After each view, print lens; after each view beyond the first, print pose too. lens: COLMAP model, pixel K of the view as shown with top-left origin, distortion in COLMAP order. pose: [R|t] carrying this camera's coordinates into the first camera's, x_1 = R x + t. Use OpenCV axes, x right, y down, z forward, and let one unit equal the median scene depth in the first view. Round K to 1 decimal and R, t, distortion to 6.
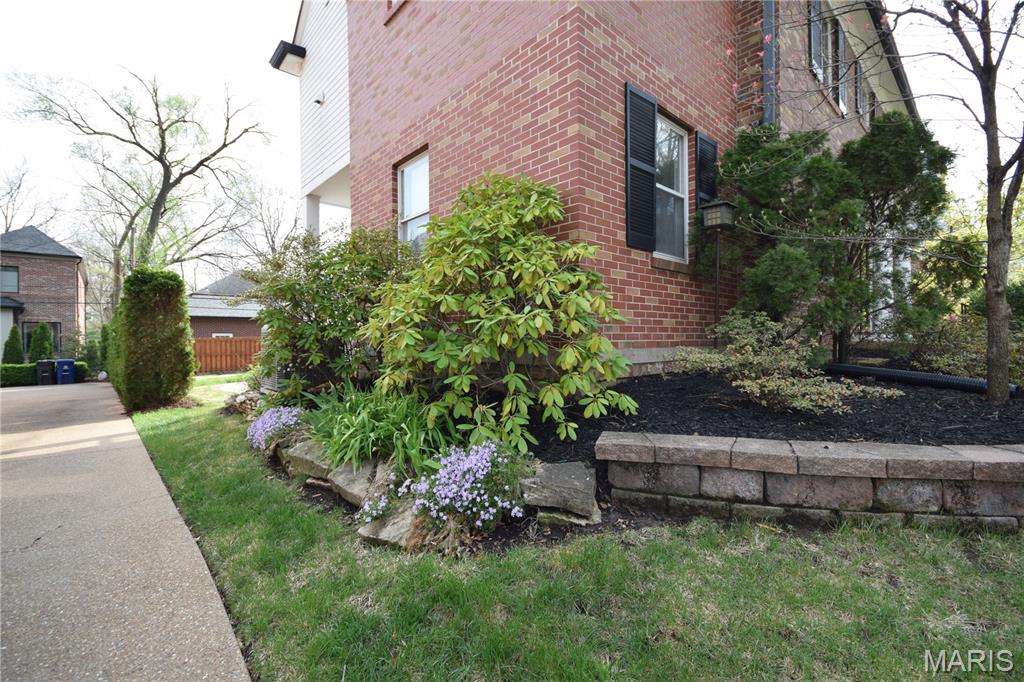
lens RADIAL K [[448.6, 0, 510.9], [0, 448.6, 342.0], [0, 0, 1]] dist [-0.002025, -0.006746]
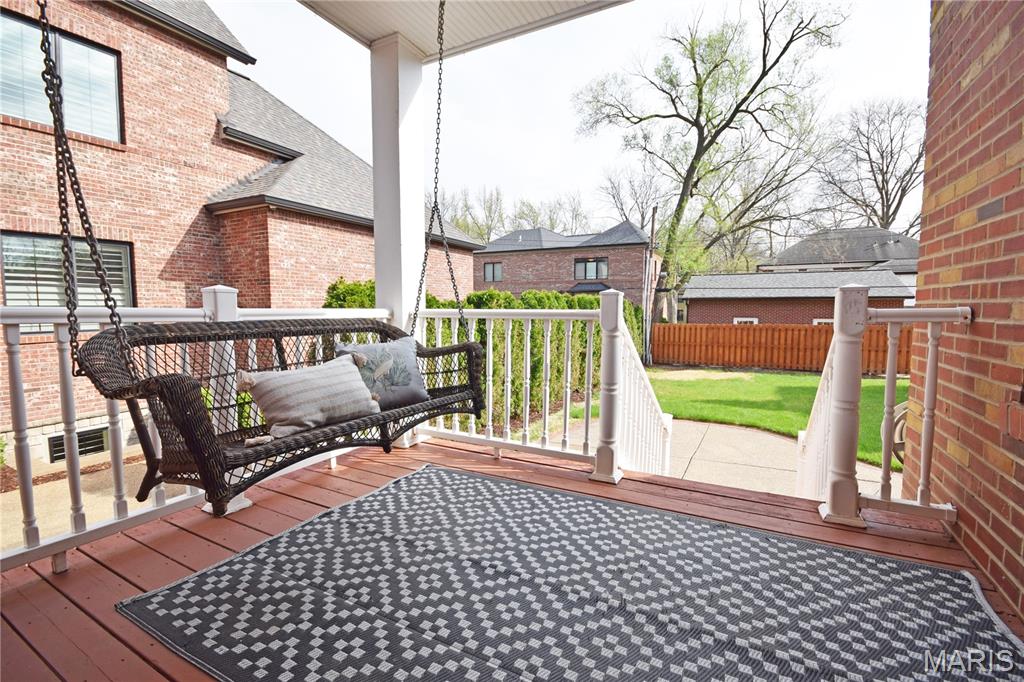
lens RADIAL K [[448.6, 0, 510.3], [0, 448.6, 343.7], [0, 0, 1]] dist [-0.002025, -0.006746]
pose [[0.314900, 0.093663, -0.944492, -0.006054], [-0.011847, 0.995429, 0.094764, -0.046609], [0.949051, -0.018652, 0.314570, 0.348807]]
